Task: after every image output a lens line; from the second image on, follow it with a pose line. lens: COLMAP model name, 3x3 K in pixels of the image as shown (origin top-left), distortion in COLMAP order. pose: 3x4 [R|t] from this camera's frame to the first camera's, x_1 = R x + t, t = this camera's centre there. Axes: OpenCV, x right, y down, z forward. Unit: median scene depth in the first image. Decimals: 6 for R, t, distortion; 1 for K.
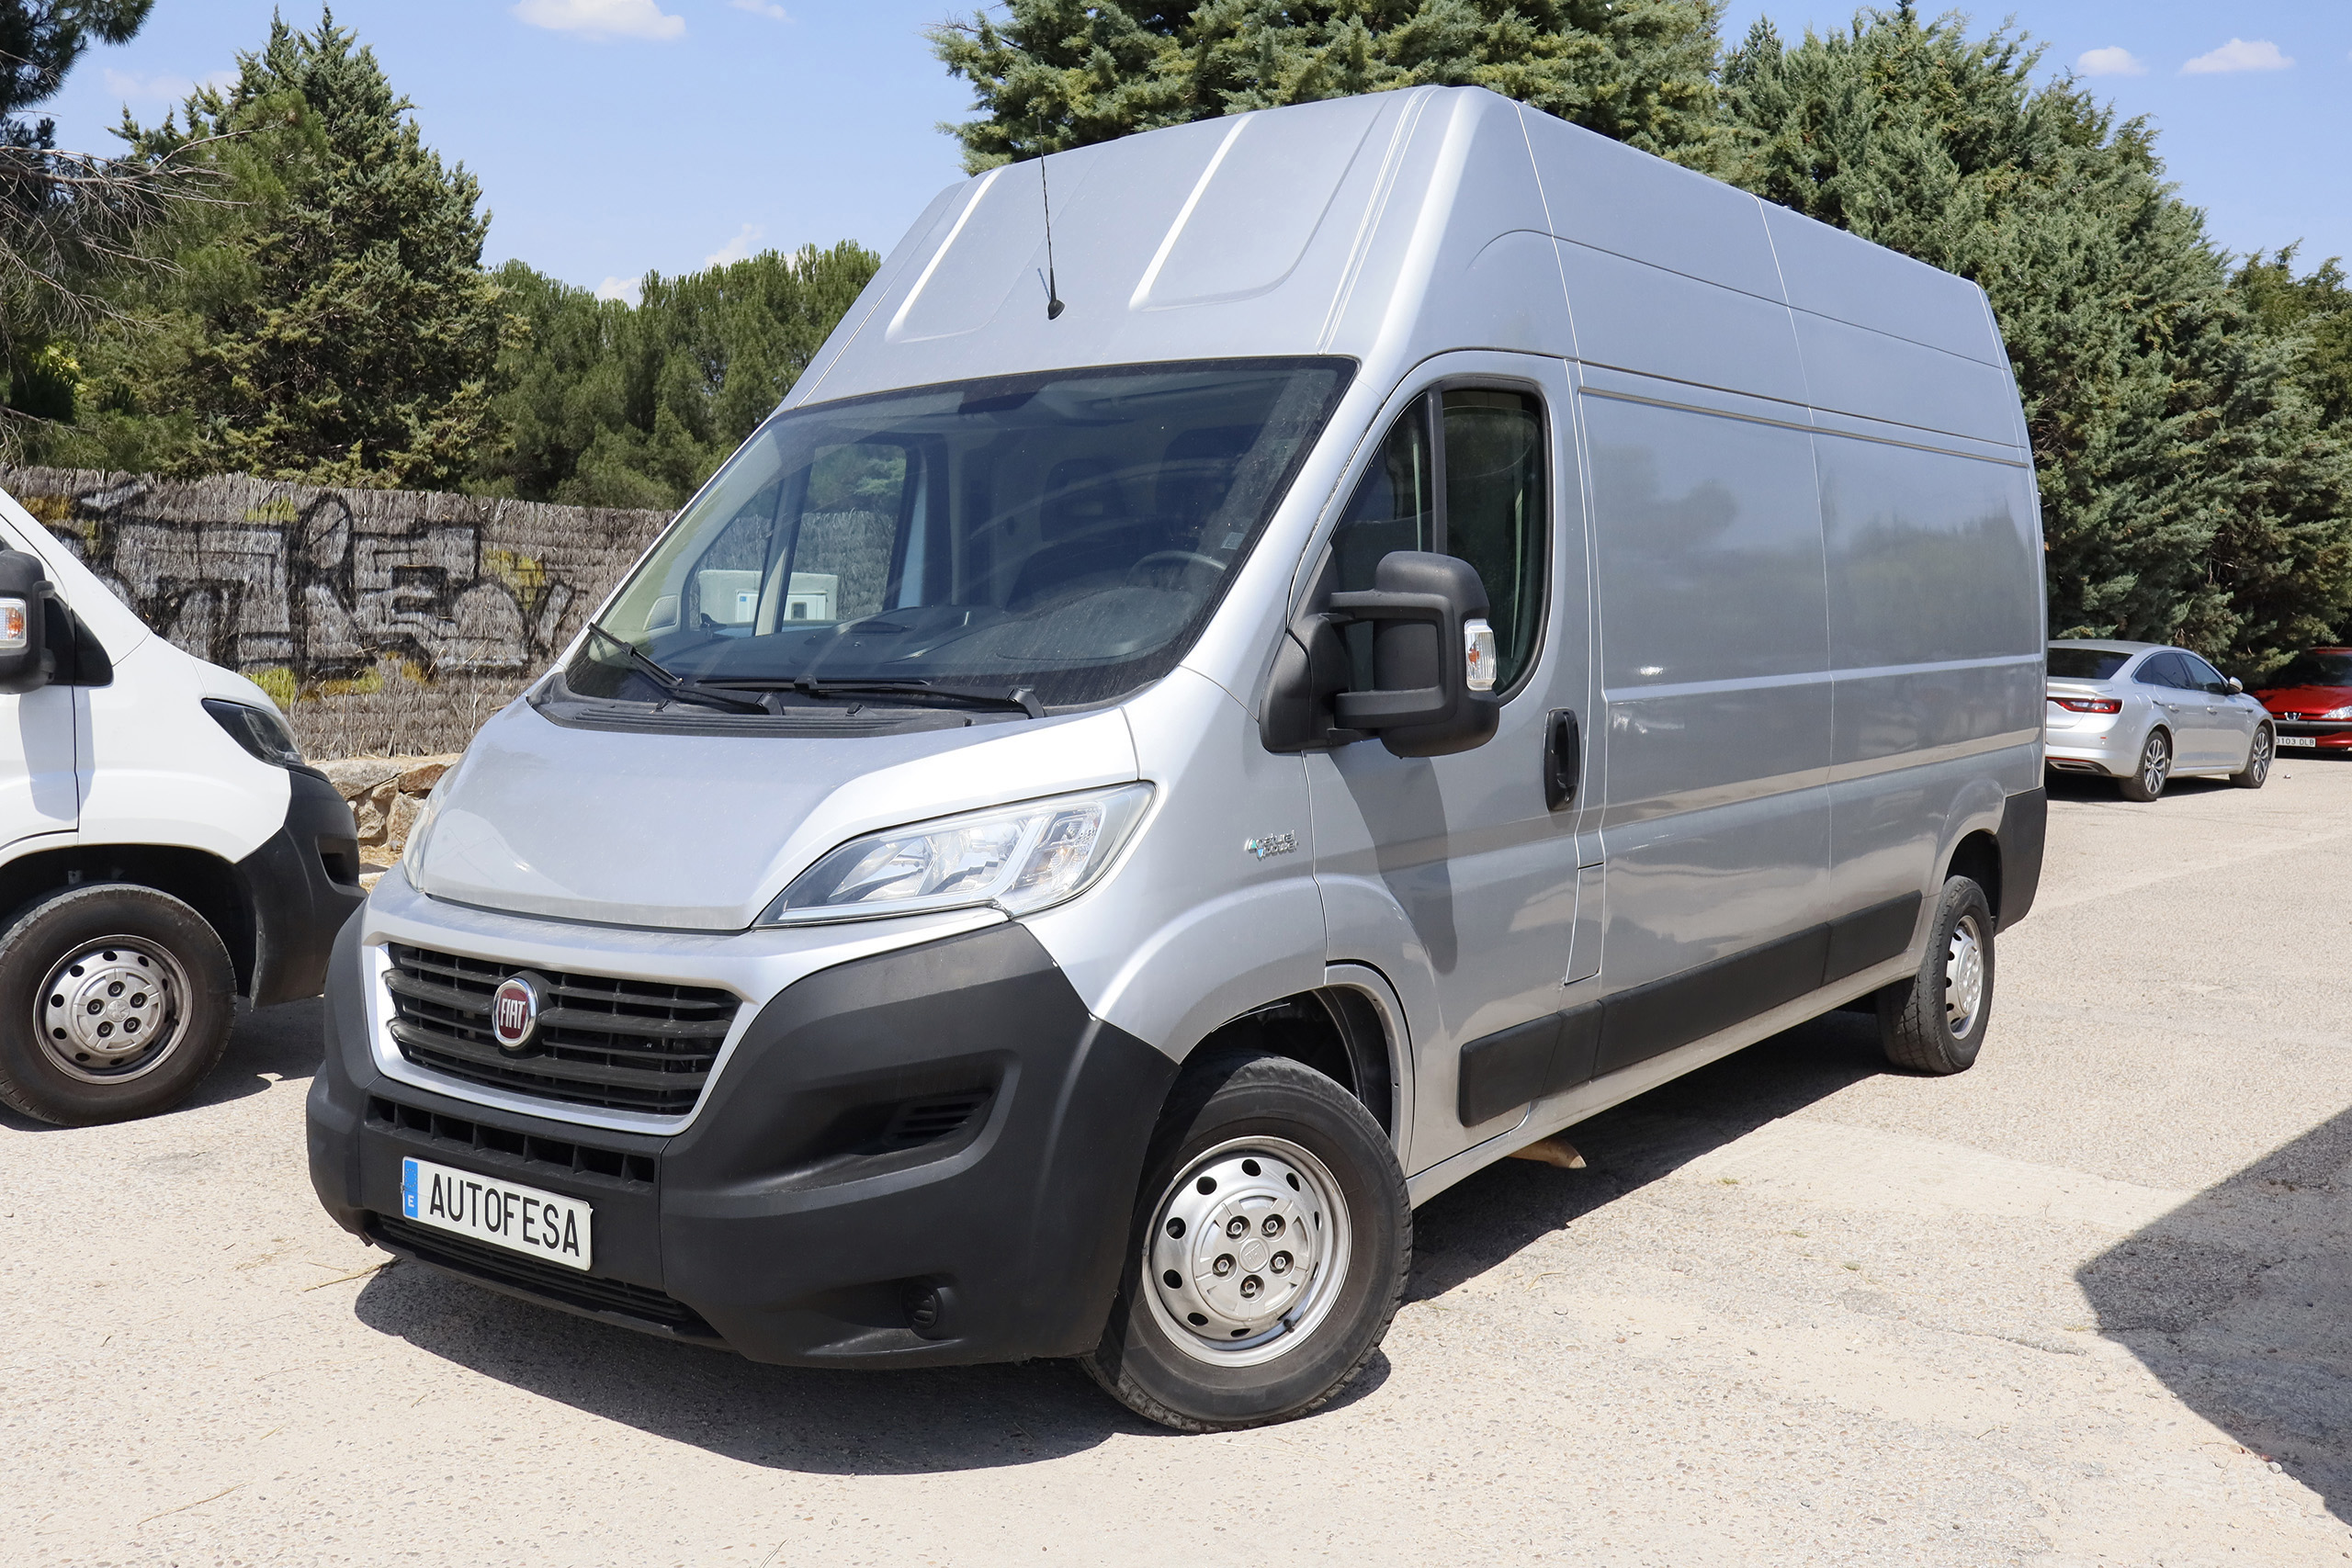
lens RADIAL K [[2209.3, 0, 1179.1], [0, 2209.3, 774.7], [0, 0, 1]] dist [0.024674, 0.000000]
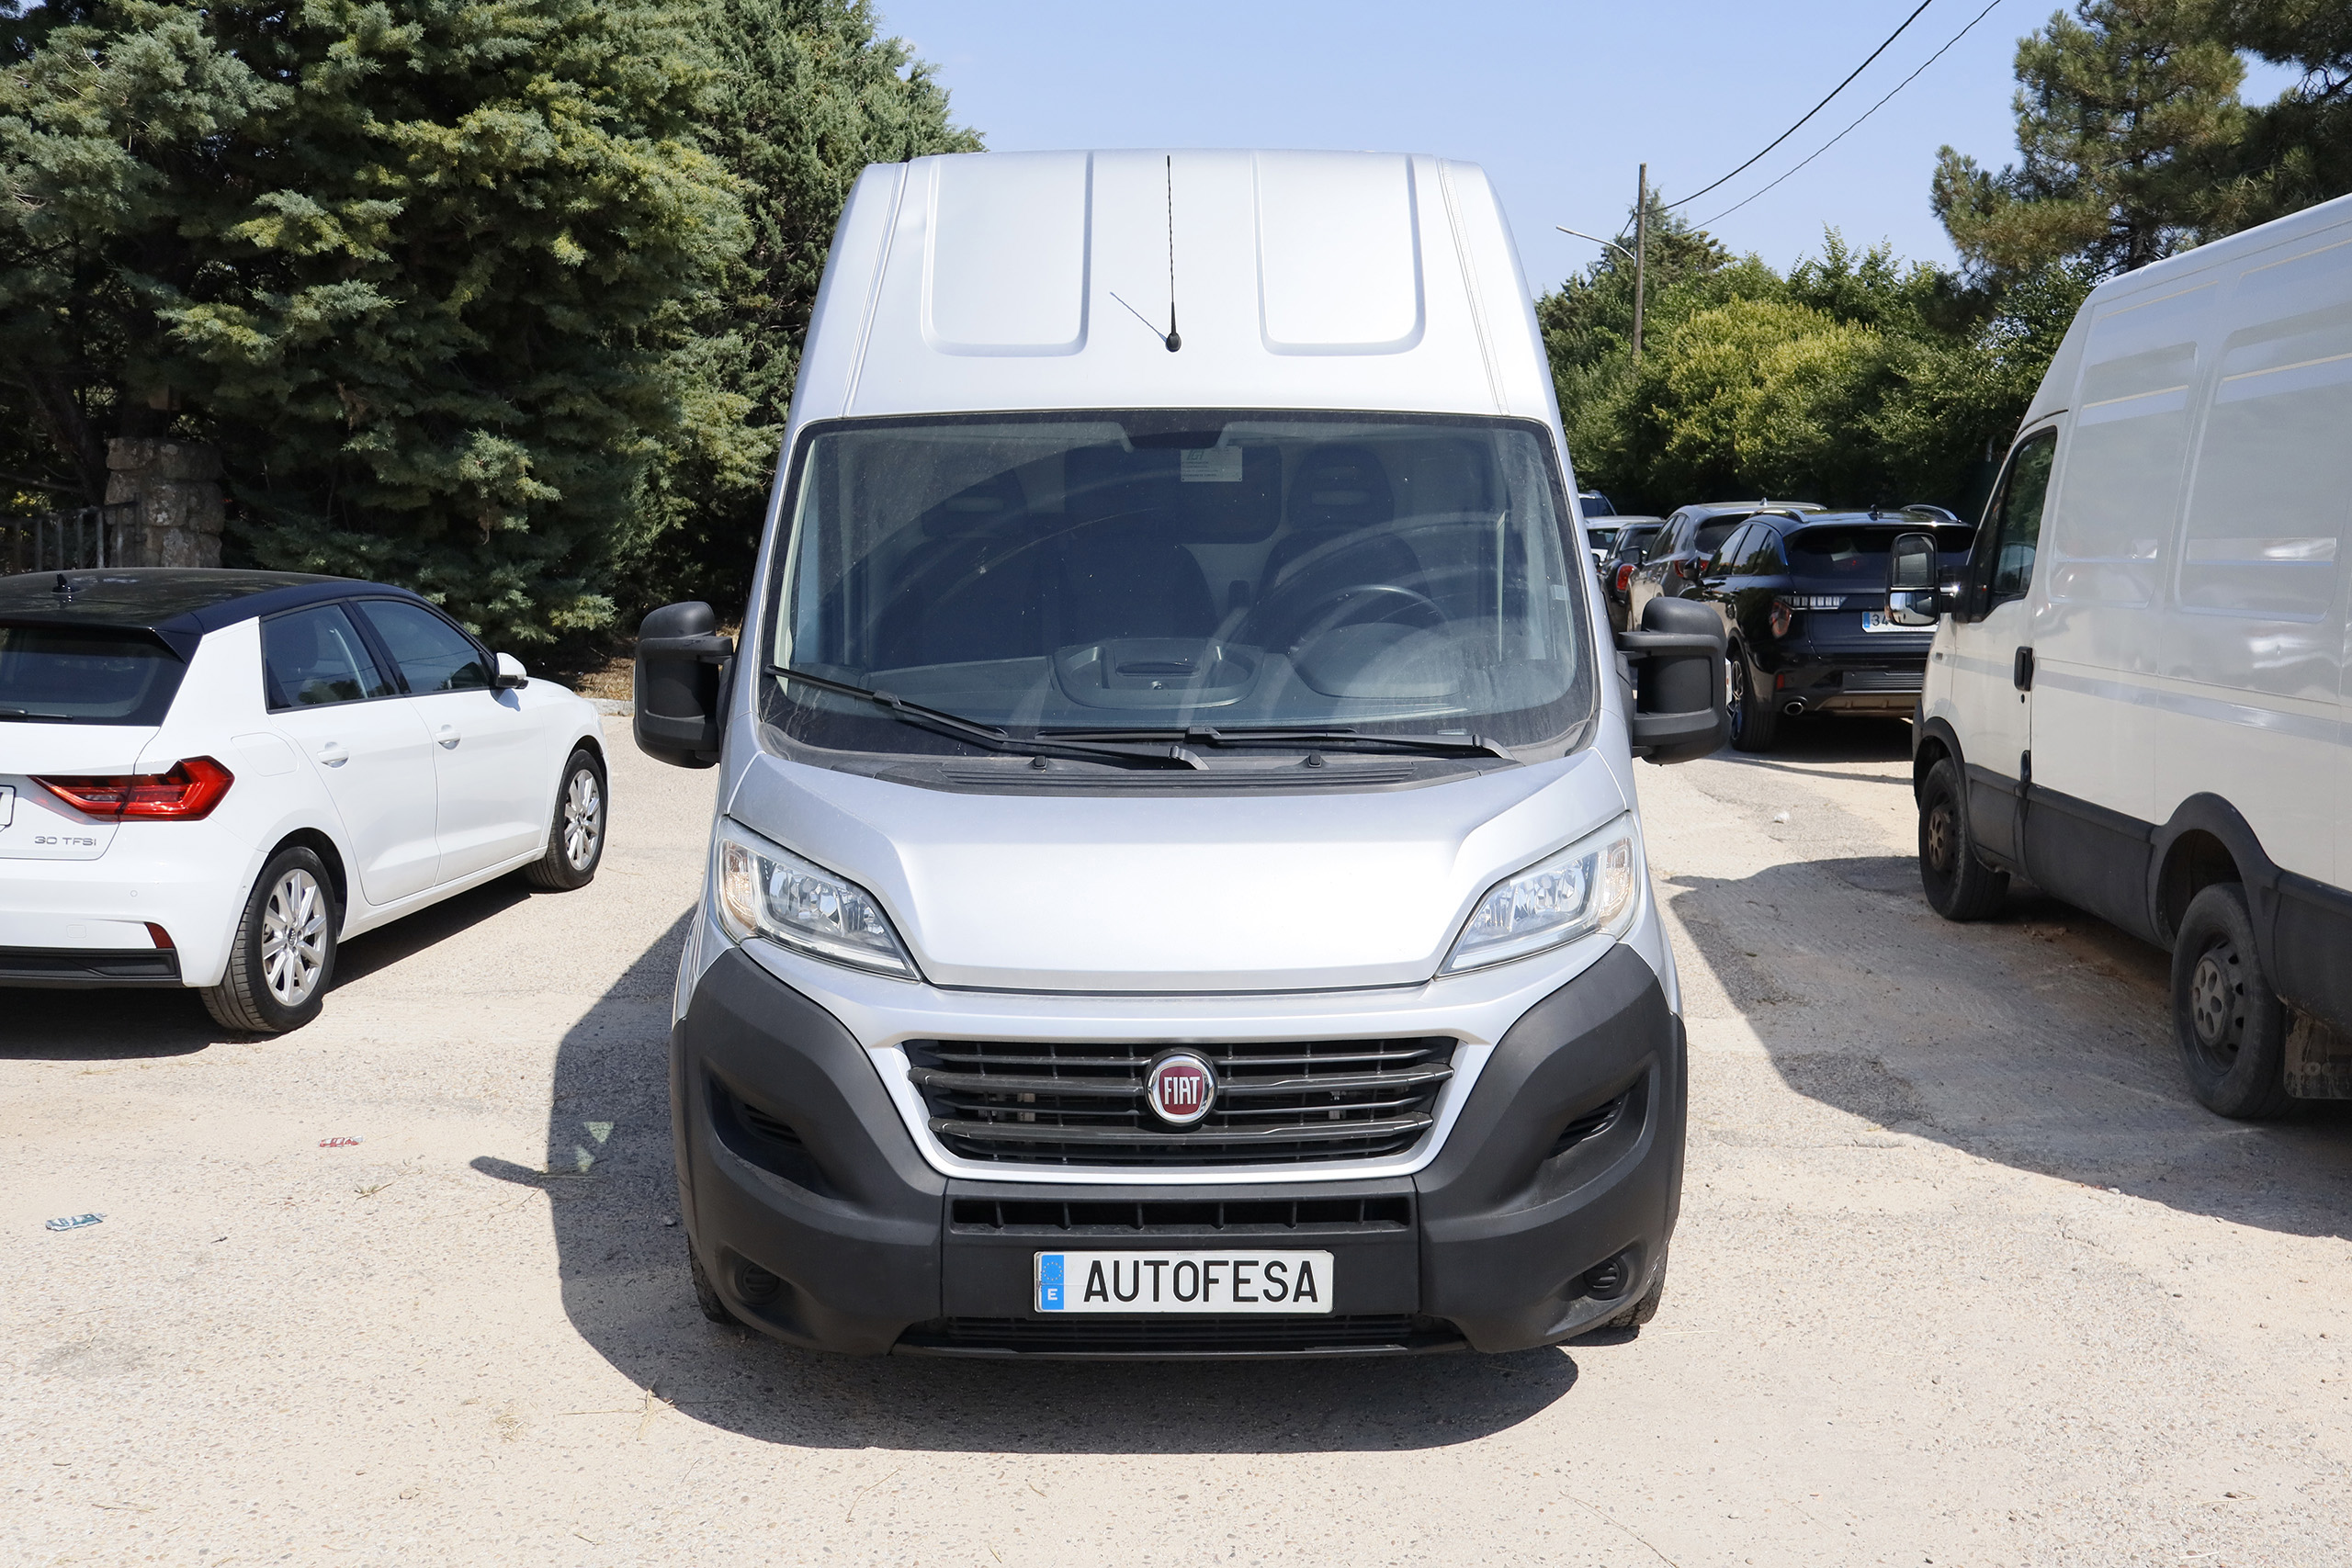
lens RADIAL K [[2454.9, 0, 1176.2], [0, 2454.9, 791.0], [0, 0, 1]] dist [0.001082, 0.000000]
pose [[0.763079, -0.086391, 0.640505, -1.025274], [0.034080, 0.995026, 0.093607, -0.137320], [-0.645406, -0.049601, 0.762227, 0.144941]]
